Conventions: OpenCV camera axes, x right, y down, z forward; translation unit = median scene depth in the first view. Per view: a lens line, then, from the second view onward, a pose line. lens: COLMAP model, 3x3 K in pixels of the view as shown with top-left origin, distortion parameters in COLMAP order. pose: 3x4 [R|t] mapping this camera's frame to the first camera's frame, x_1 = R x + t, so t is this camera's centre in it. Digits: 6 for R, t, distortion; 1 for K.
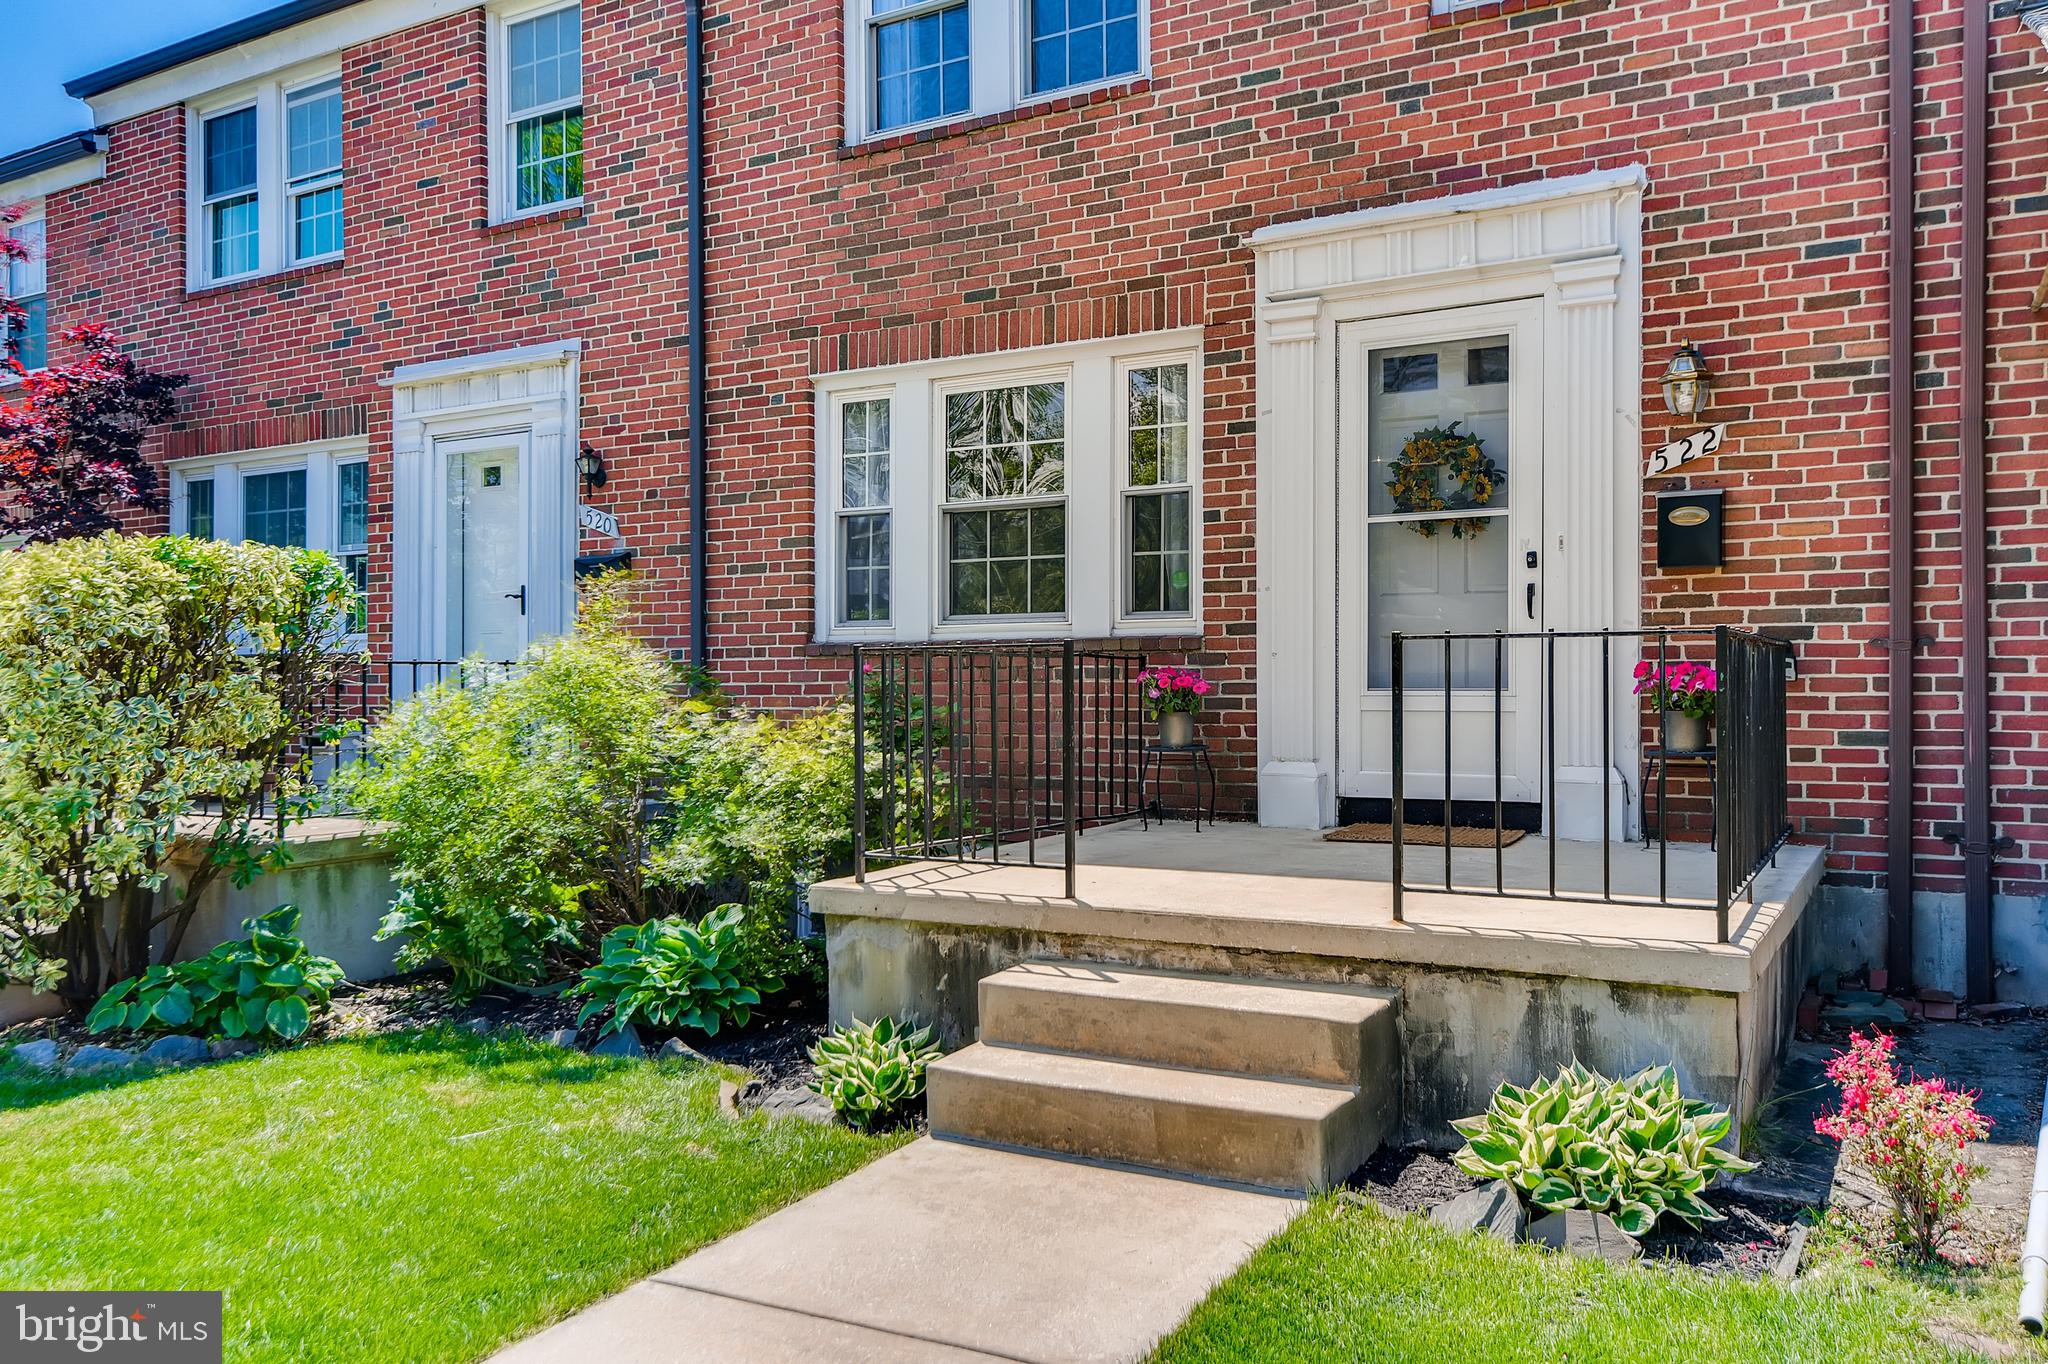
lens RADIAL K [[1594.5, 0, 1024.0], [0, 1594.5, 682.0], [0, 0, 1]] dist [0.025607, -0.036849]
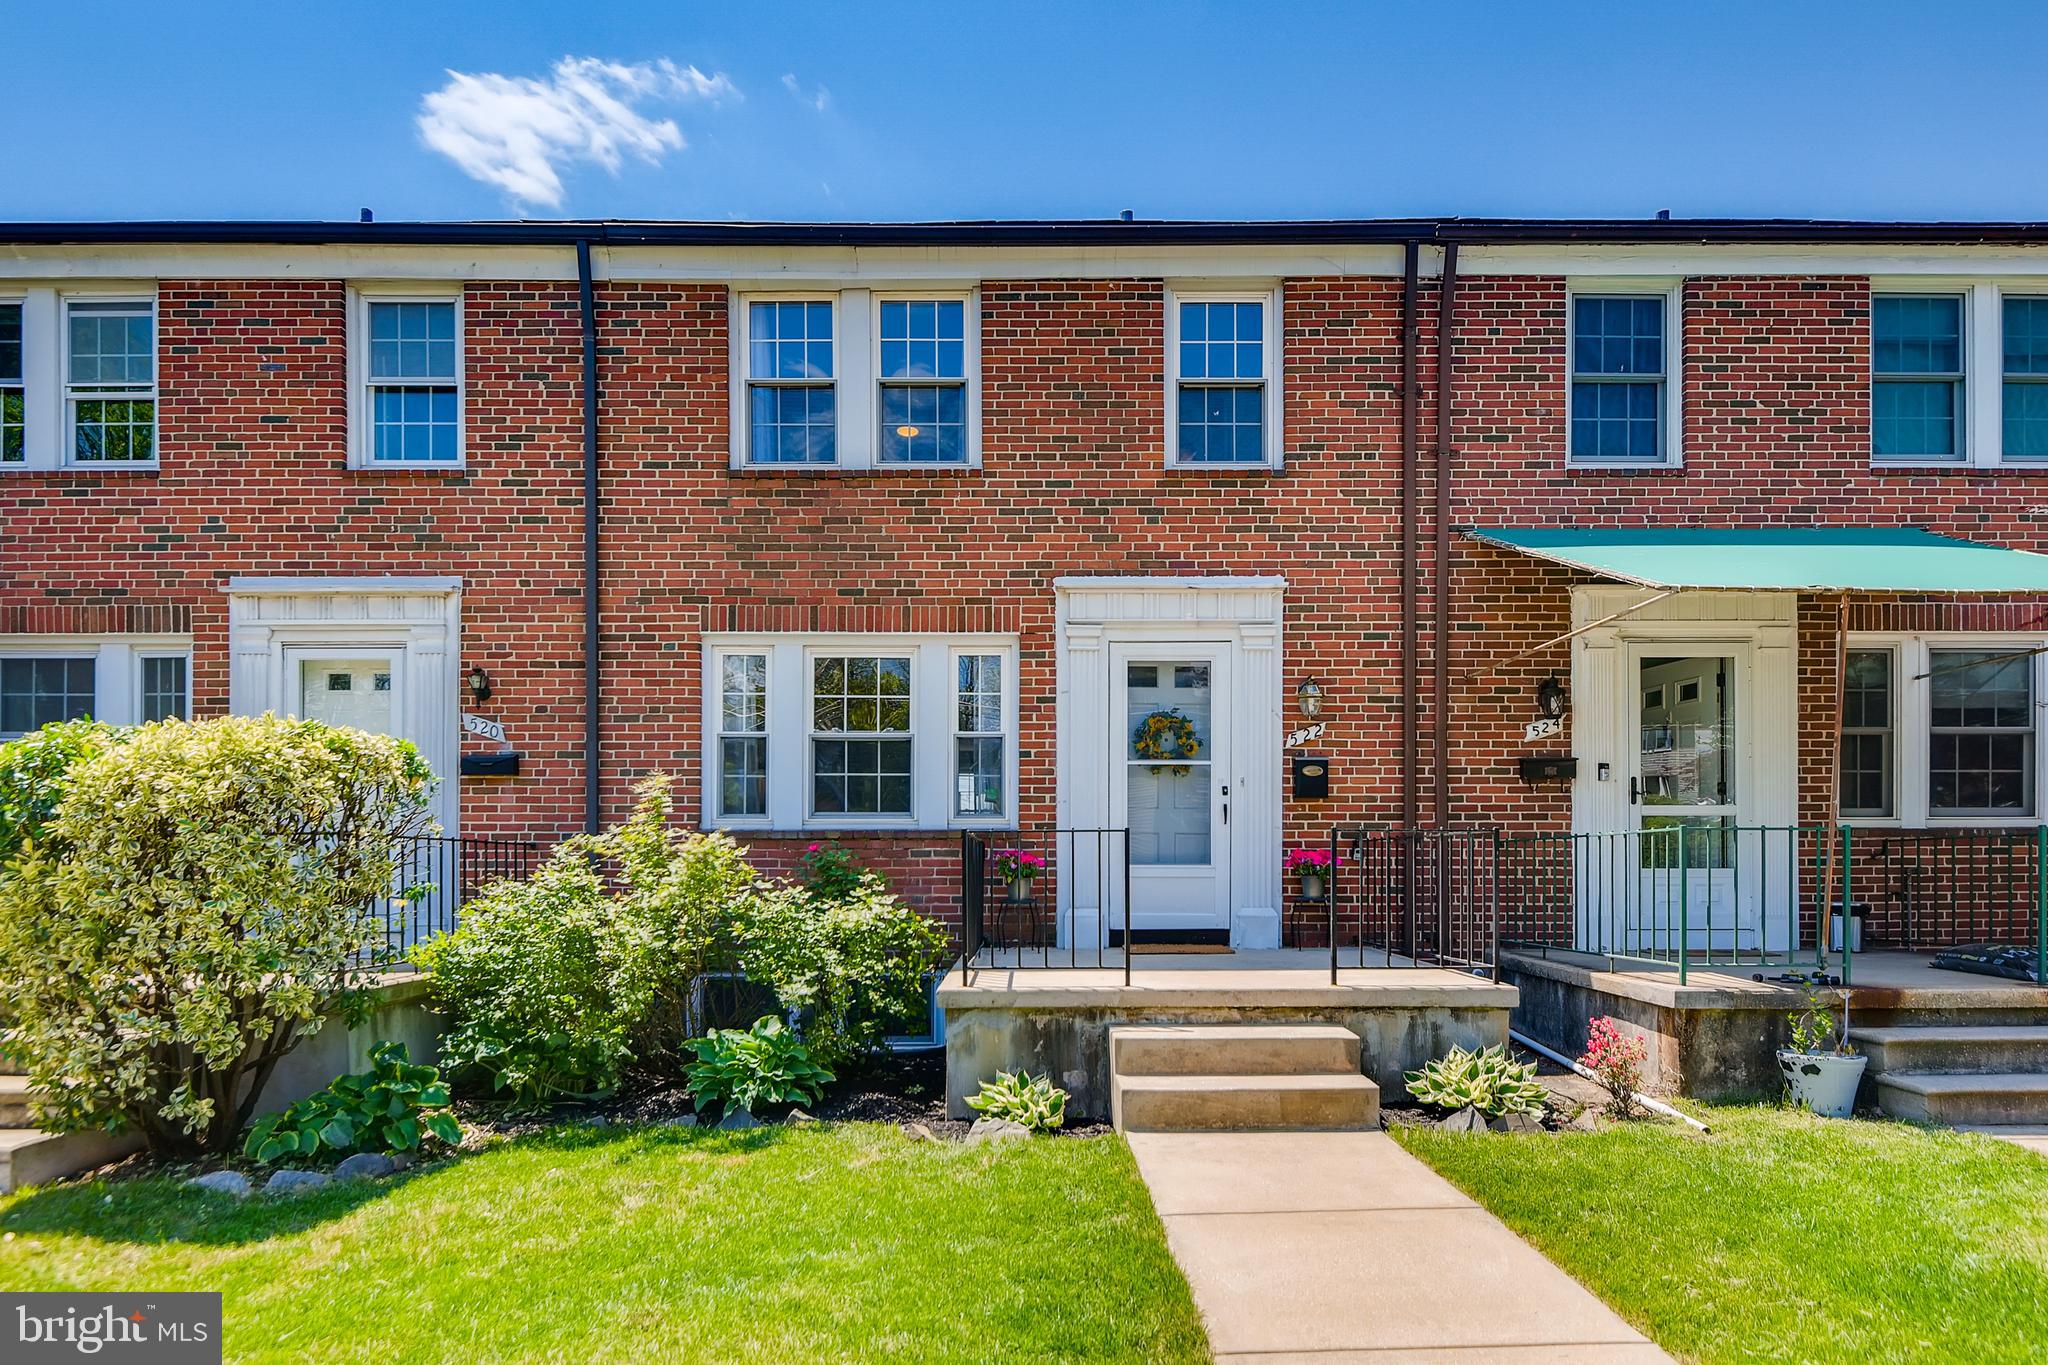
lens RADIAL K [[1108.0, 0, 1045.2], [0, 1108.0, 872.7], [0, 0, 1]] dist [0.014202, -0.011801]
pose [[0.855707, 0.003520, 0.517448, -0.439466], [-0.003531, 0.999993, -0.000963, 0.014264], [-0.517448, -0.001003, 0.855714, 0.051663]]
